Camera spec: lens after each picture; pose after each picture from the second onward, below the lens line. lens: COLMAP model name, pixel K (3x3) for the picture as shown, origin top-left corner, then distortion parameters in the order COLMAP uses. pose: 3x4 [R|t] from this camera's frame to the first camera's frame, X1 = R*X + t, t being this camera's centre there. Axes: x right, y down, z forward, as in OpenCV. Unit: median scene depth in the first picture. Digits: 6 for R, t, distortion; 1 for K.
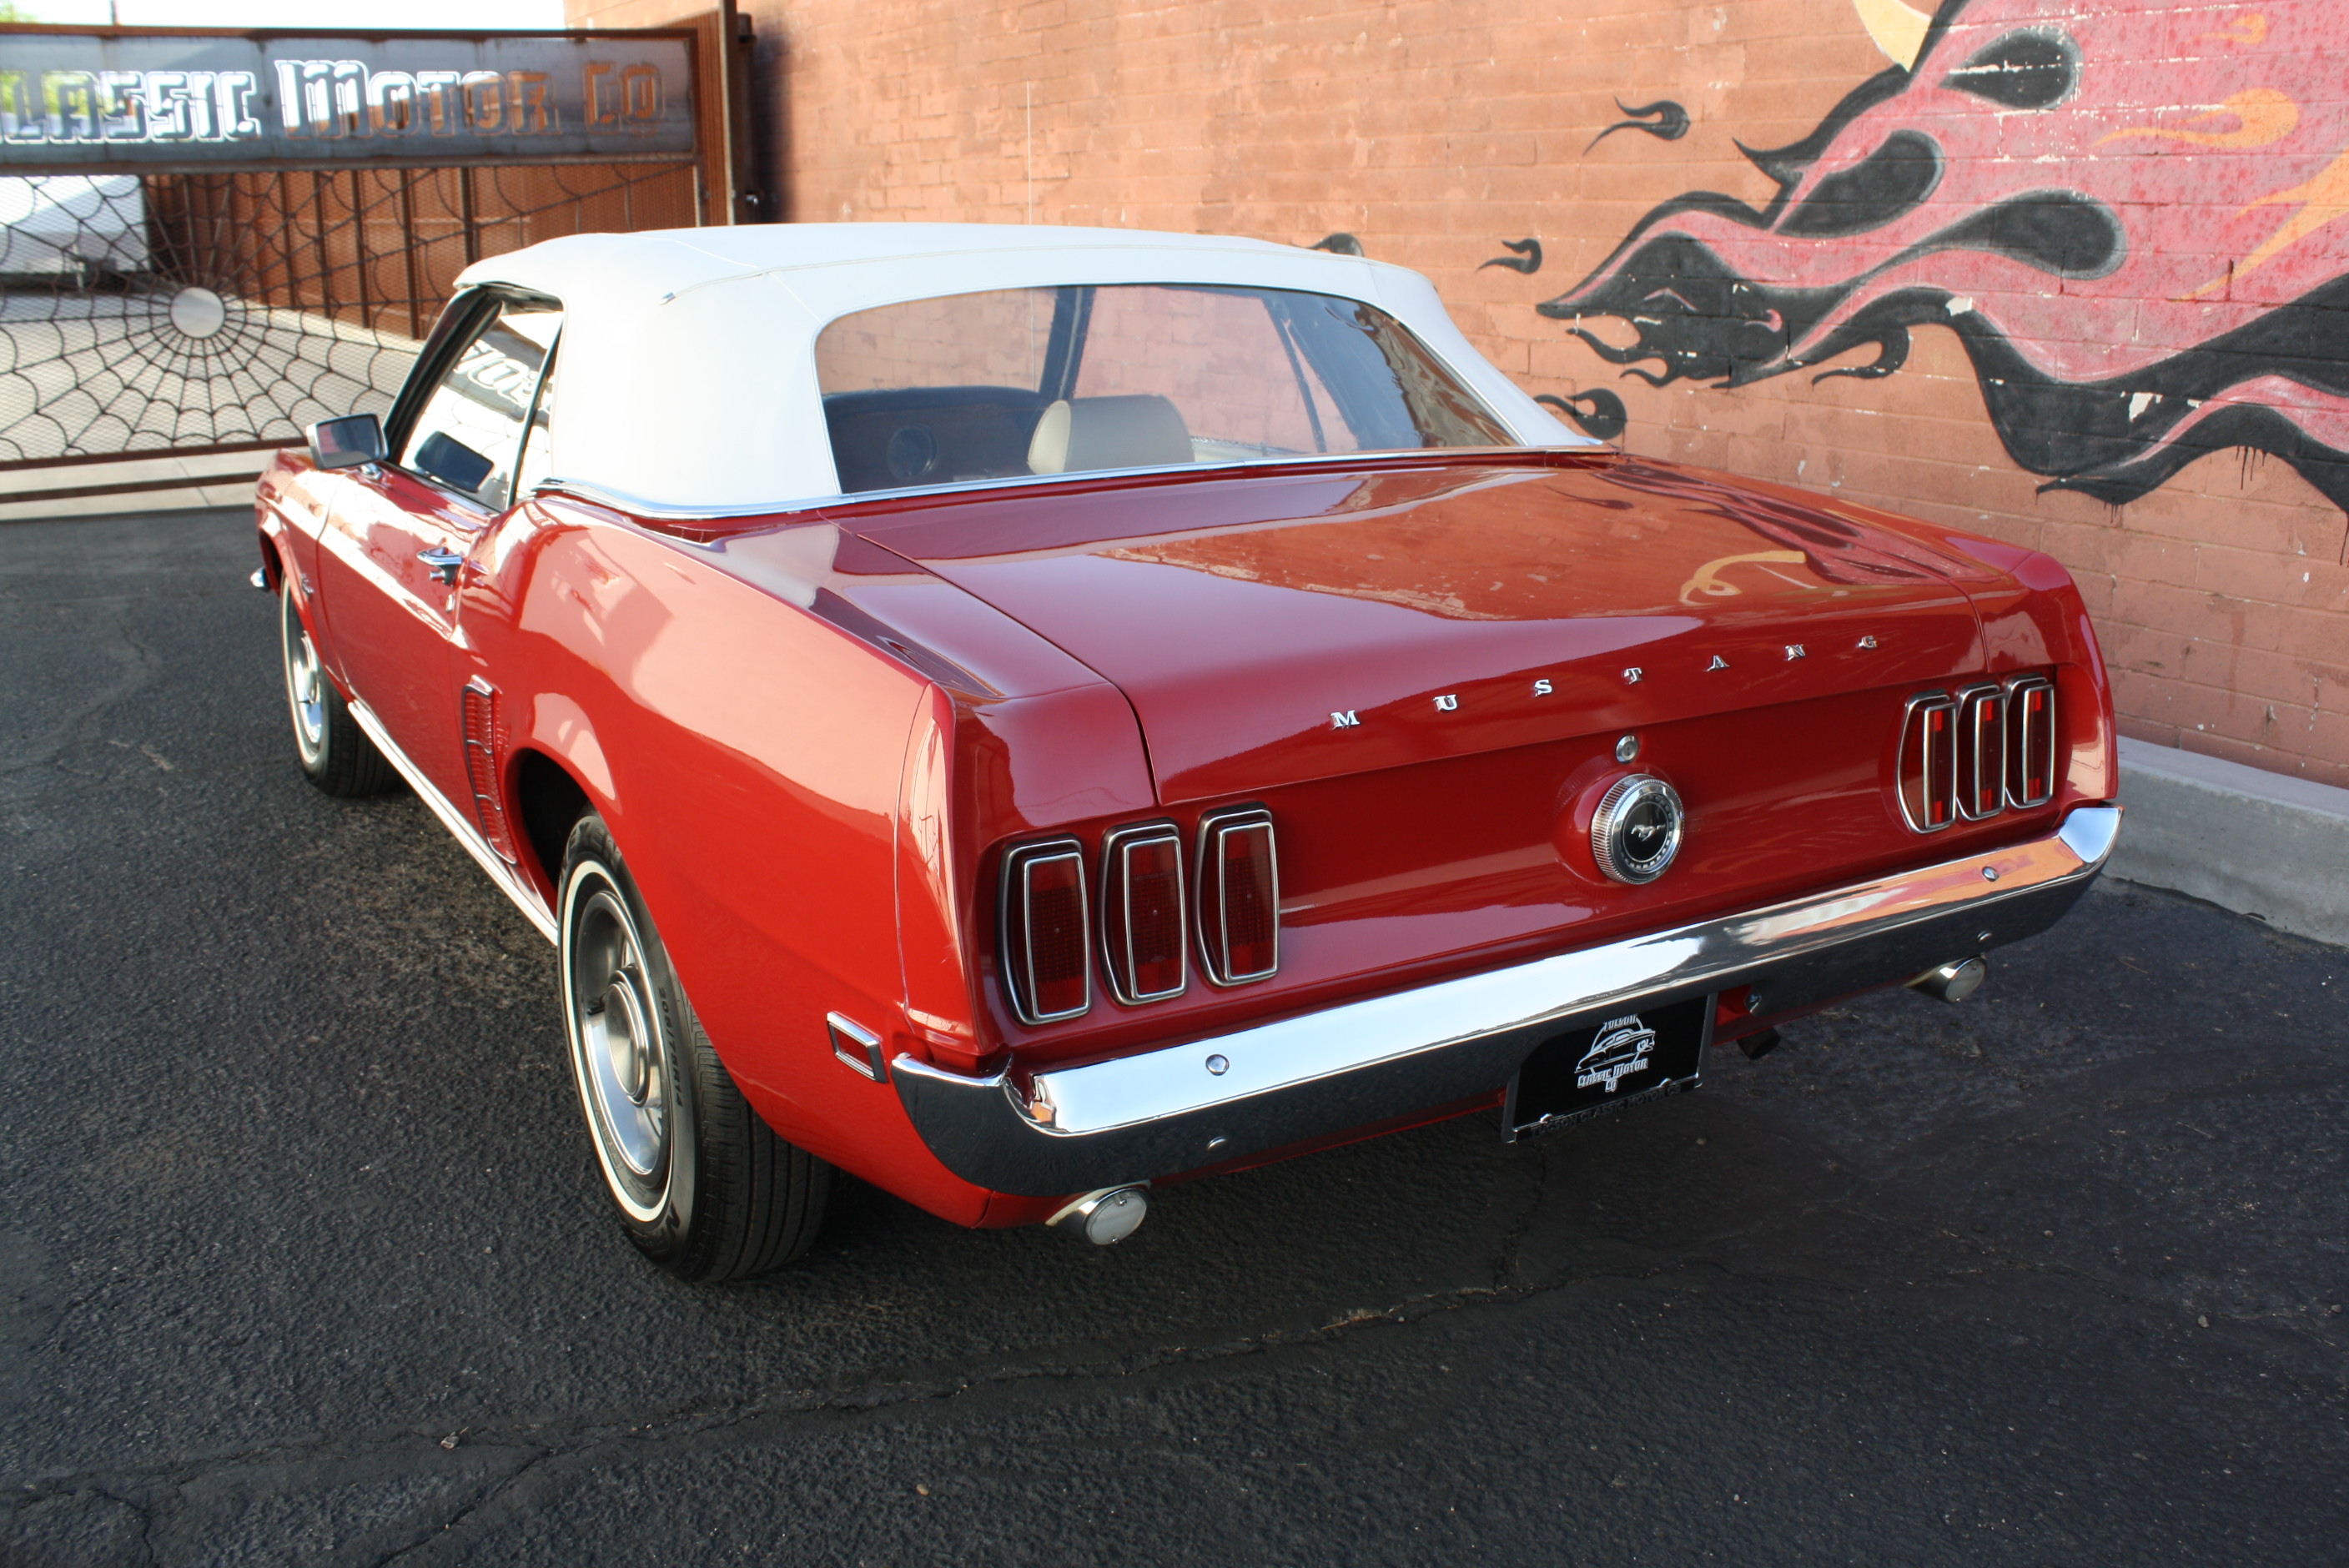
lens RADIAL K [[2075.7, 0, 1199.3], [0, 2075.7, 762.8], [0, 0, 1]] dist [-0.160508, 0.142983]
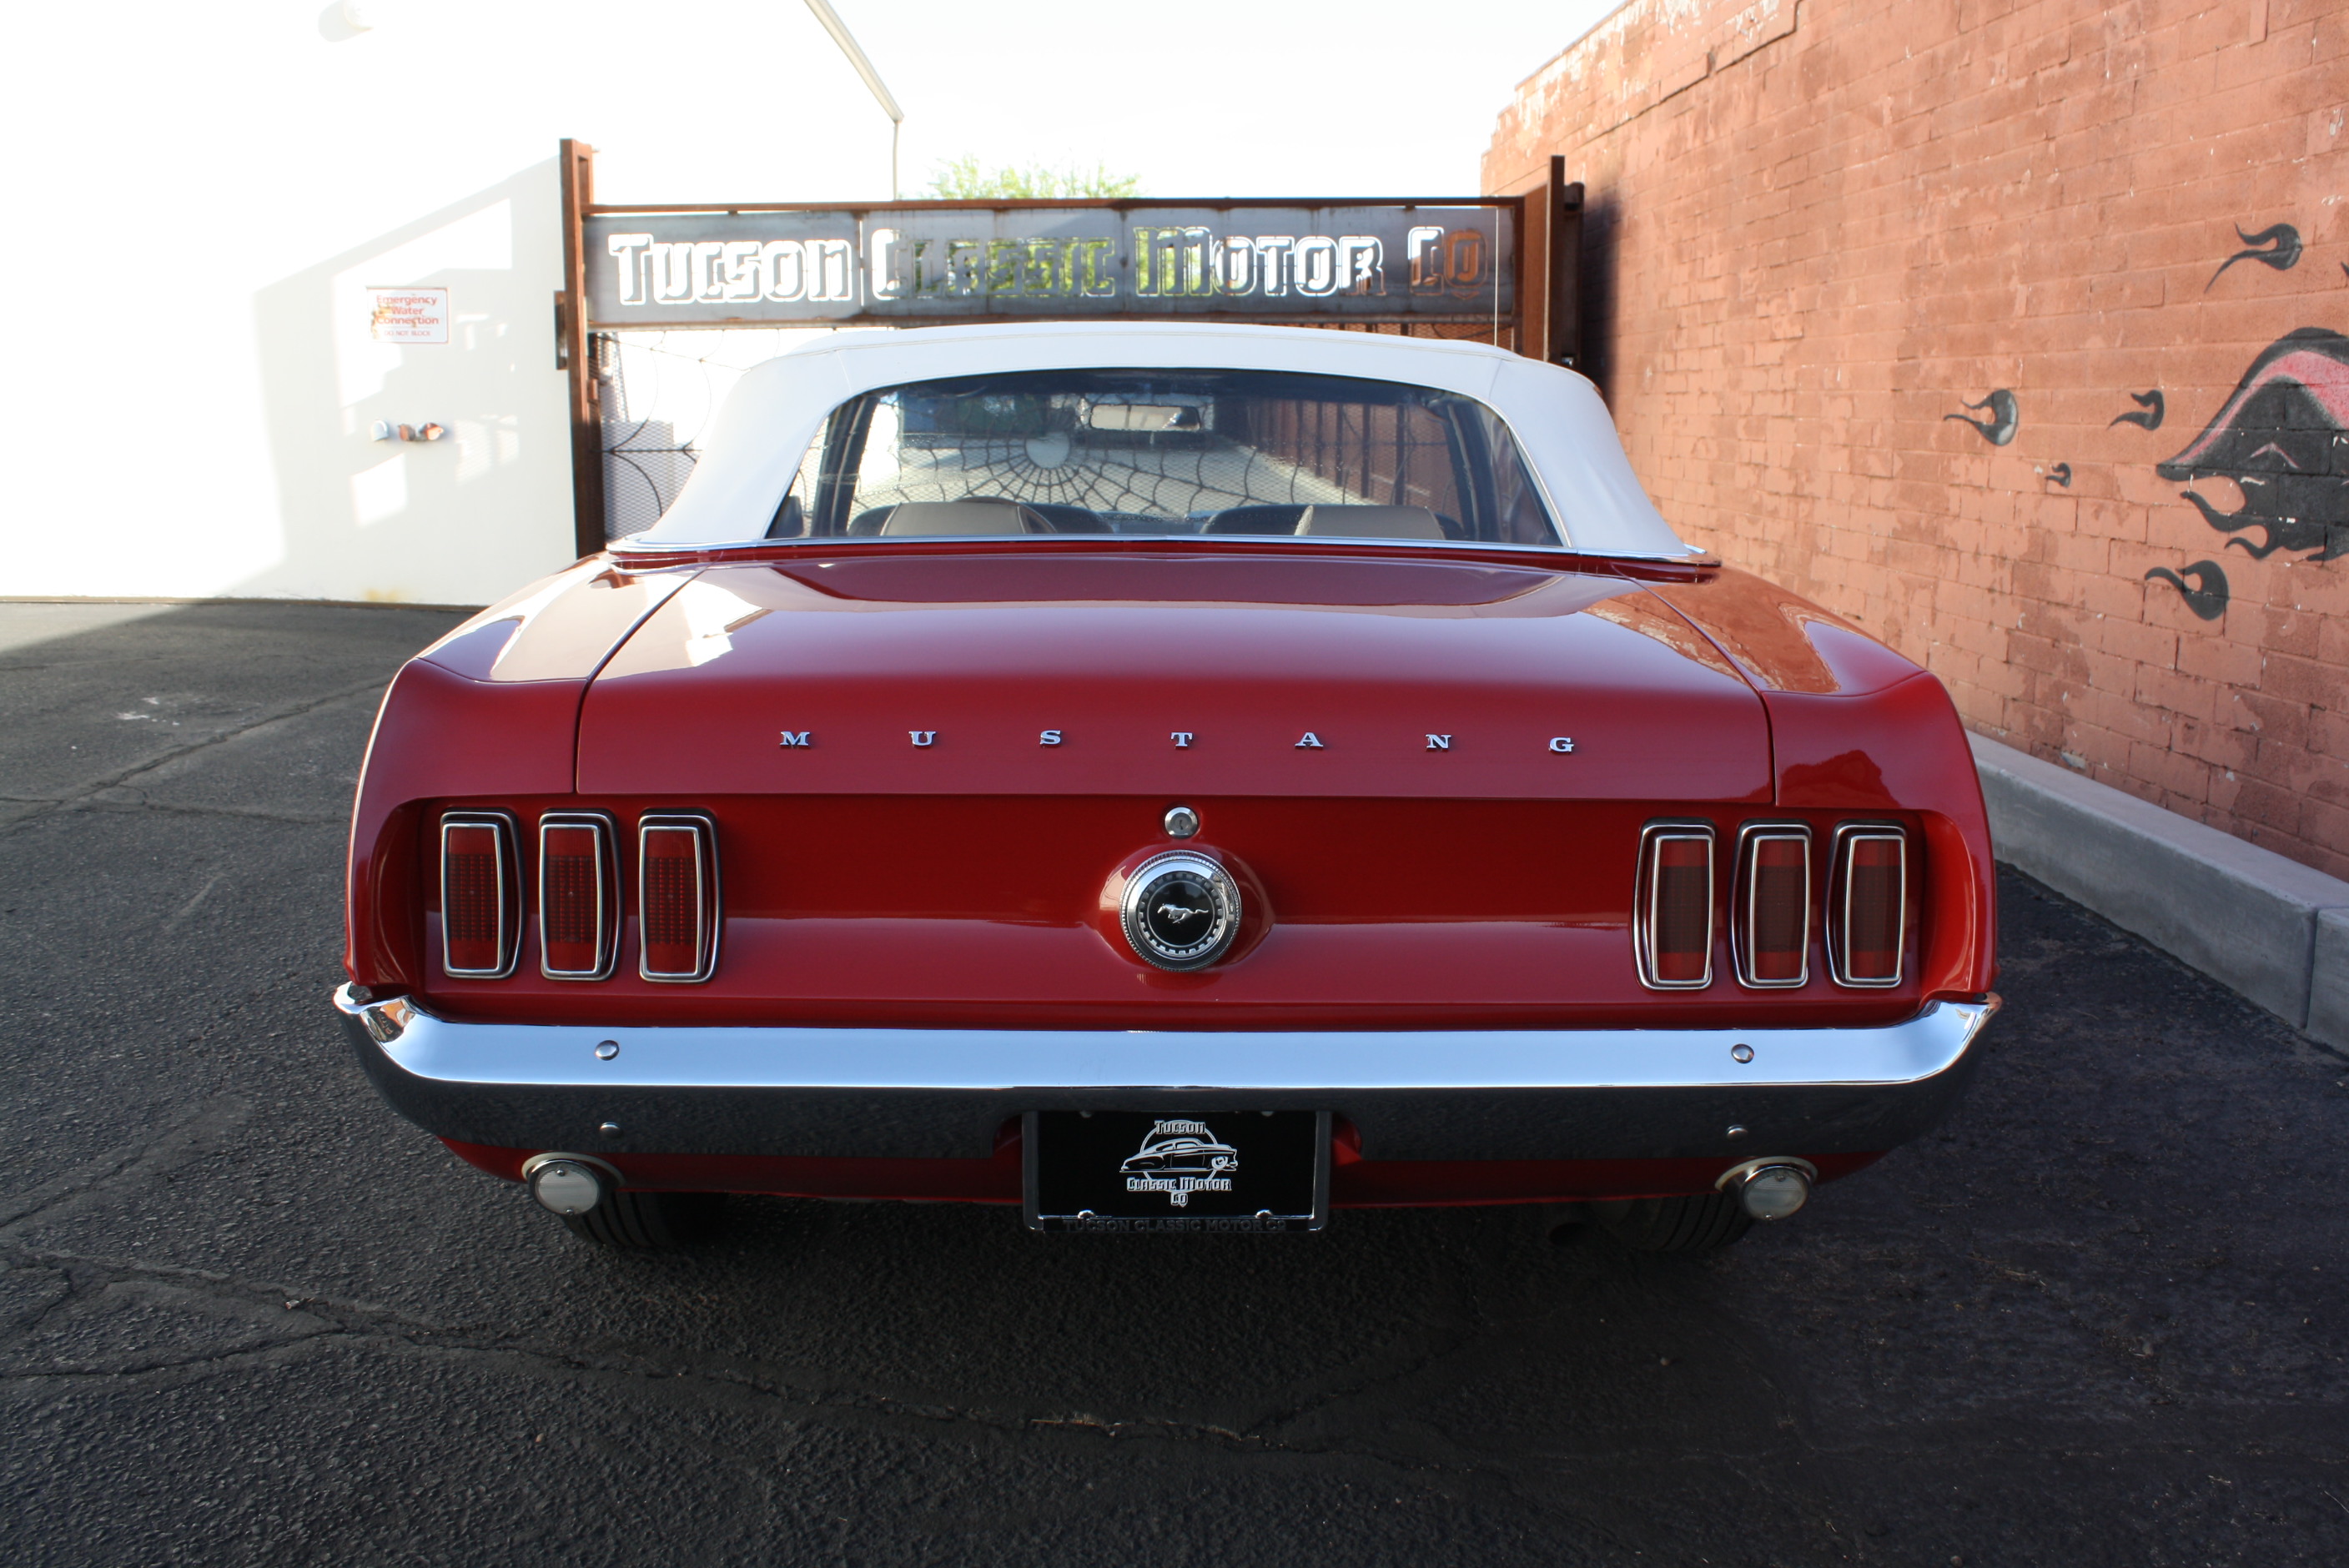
lens RADIAL K [[2075.7, 0, 1199.3], [0, 2075.7, 762.8], [0, 0, 1]] dist [-0.160508, 0.142983]
pose [[0.868848, 0.093316, -0.486206, 0.257359], [-0.137139, 0.989010, -0.055249, 0.006471], [0.475707, 0.114681, 0.872096, 0.077468]]
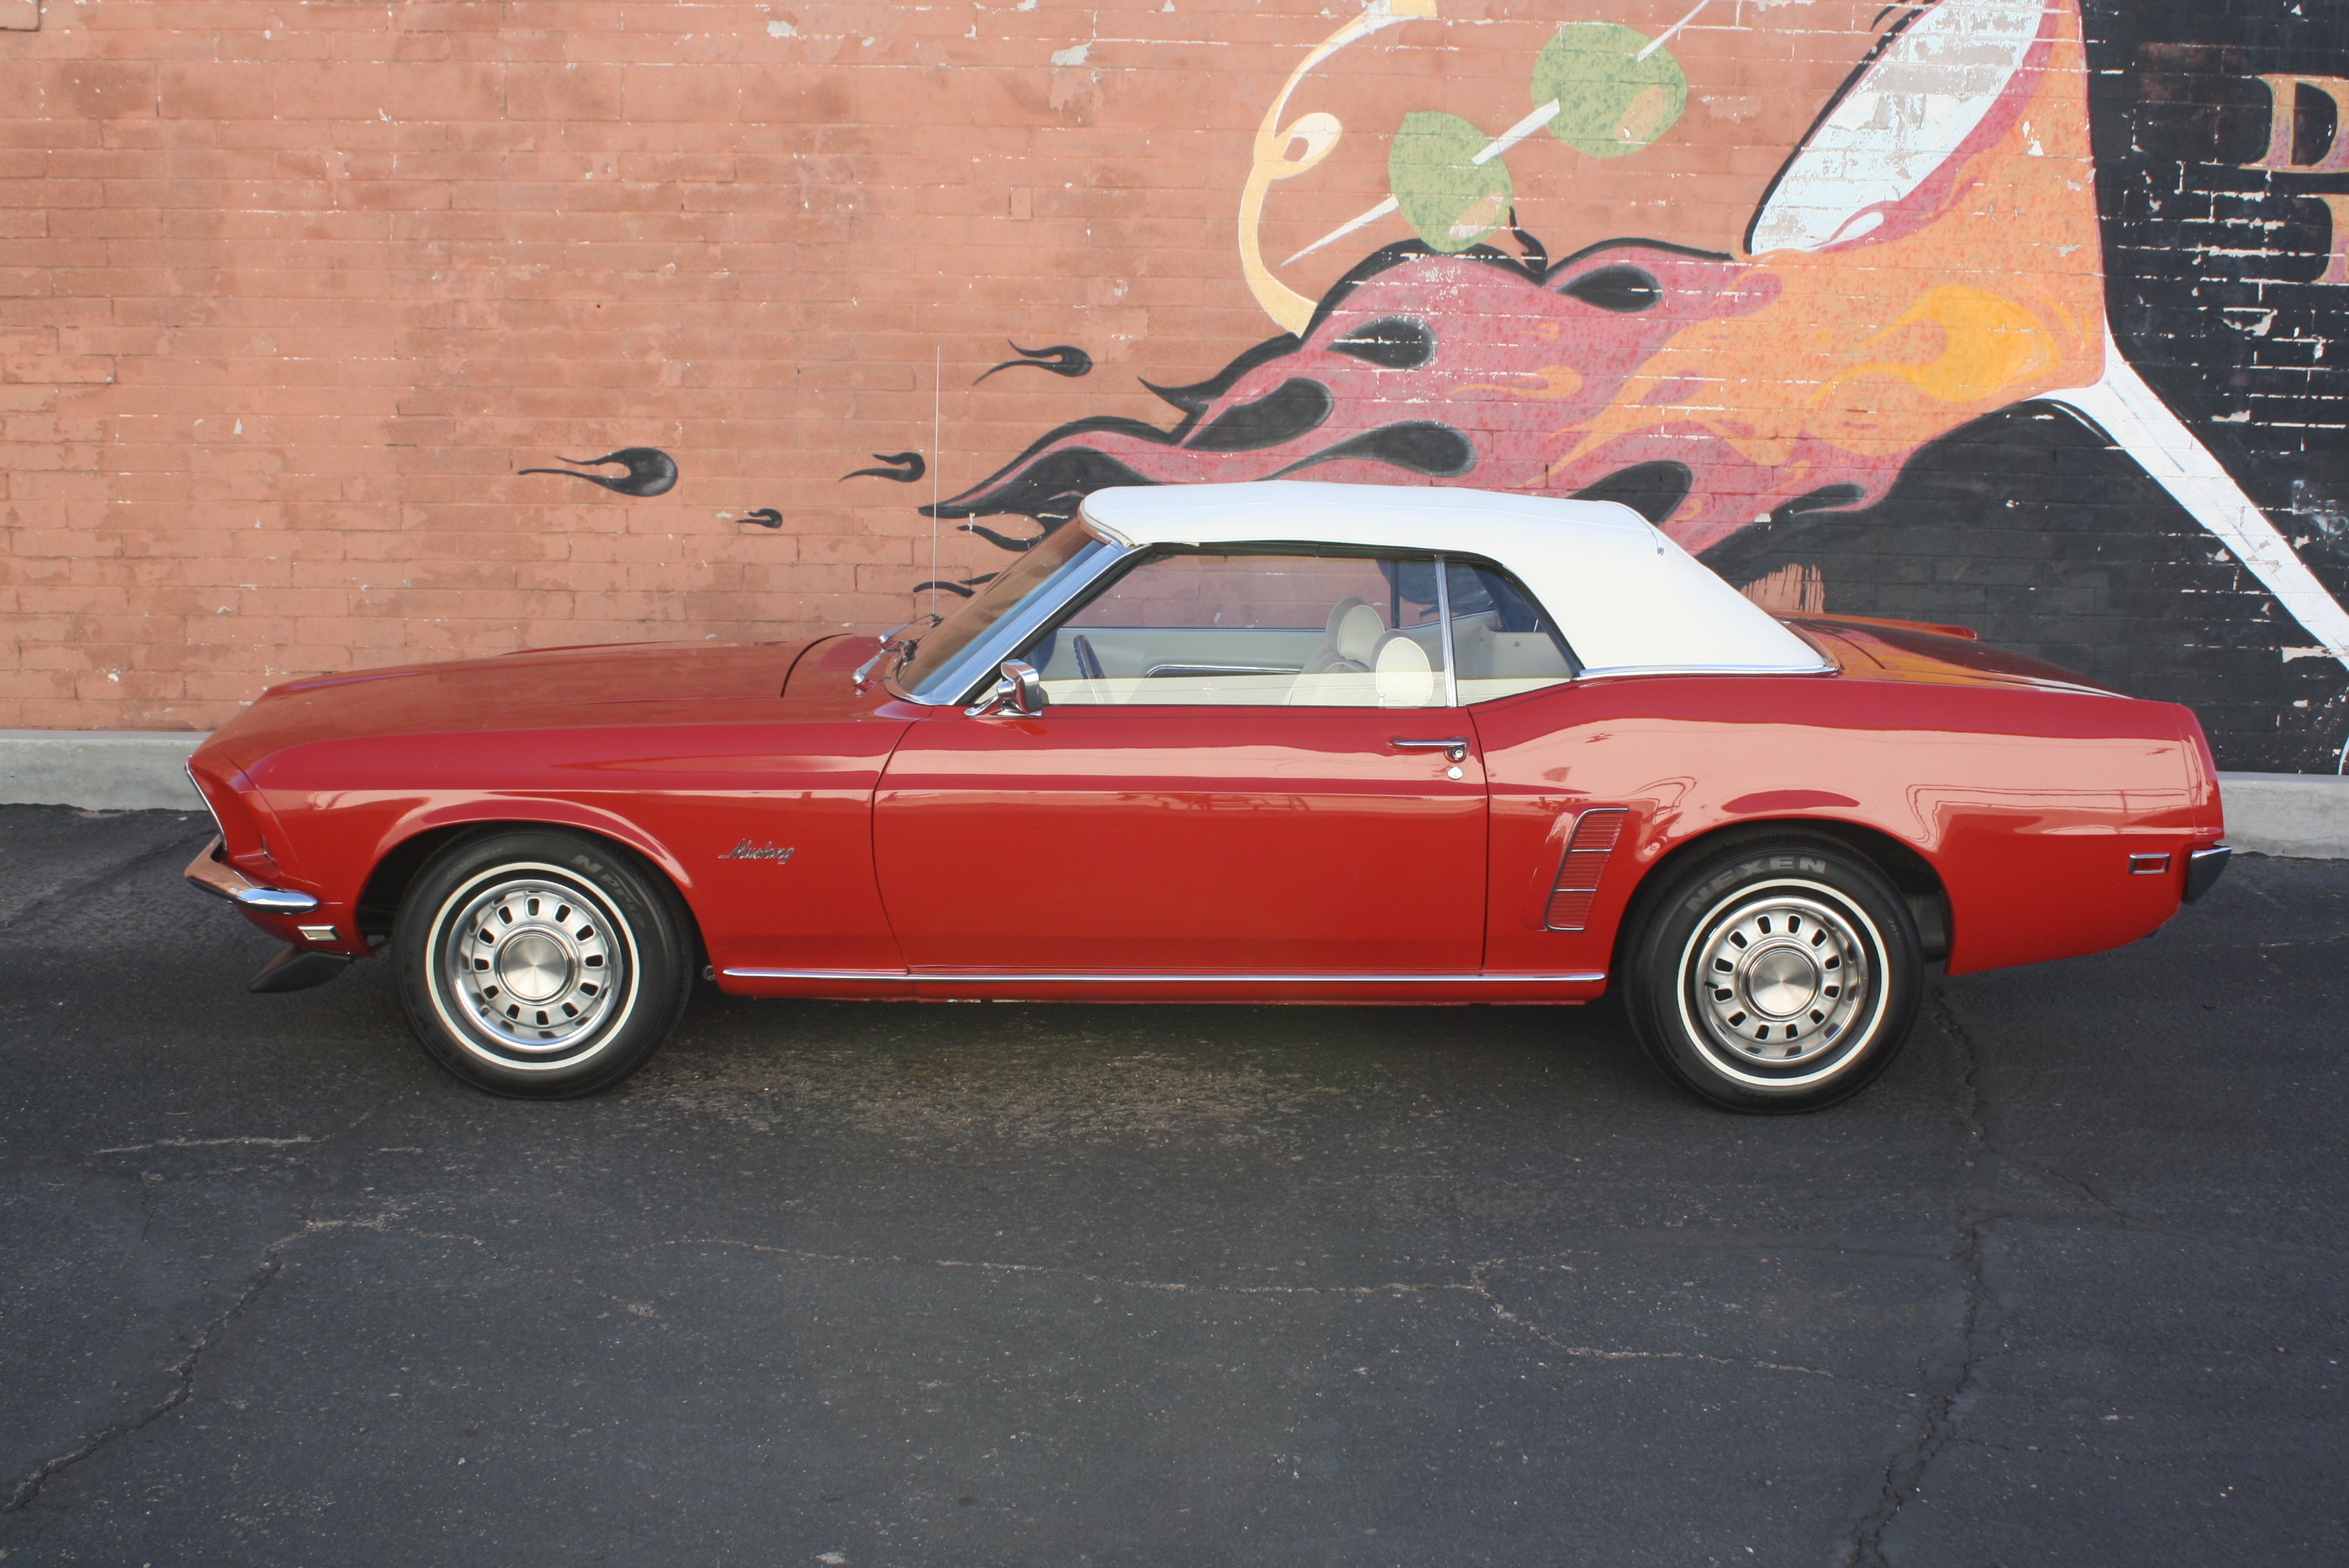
lens RADIAL K [[2429.9, 0, 1204.1], [0, 2429.9, 787.6], [0, 0, 1]] dist [-0.134455, 0.150439]
pose [[0.513267, -0.143516, 0.846144, -1.039426], [0.202275, 0.978373, 0.043244, -0.098583], [-0.834051, 0.148958, 0.531197, 0.150903]]
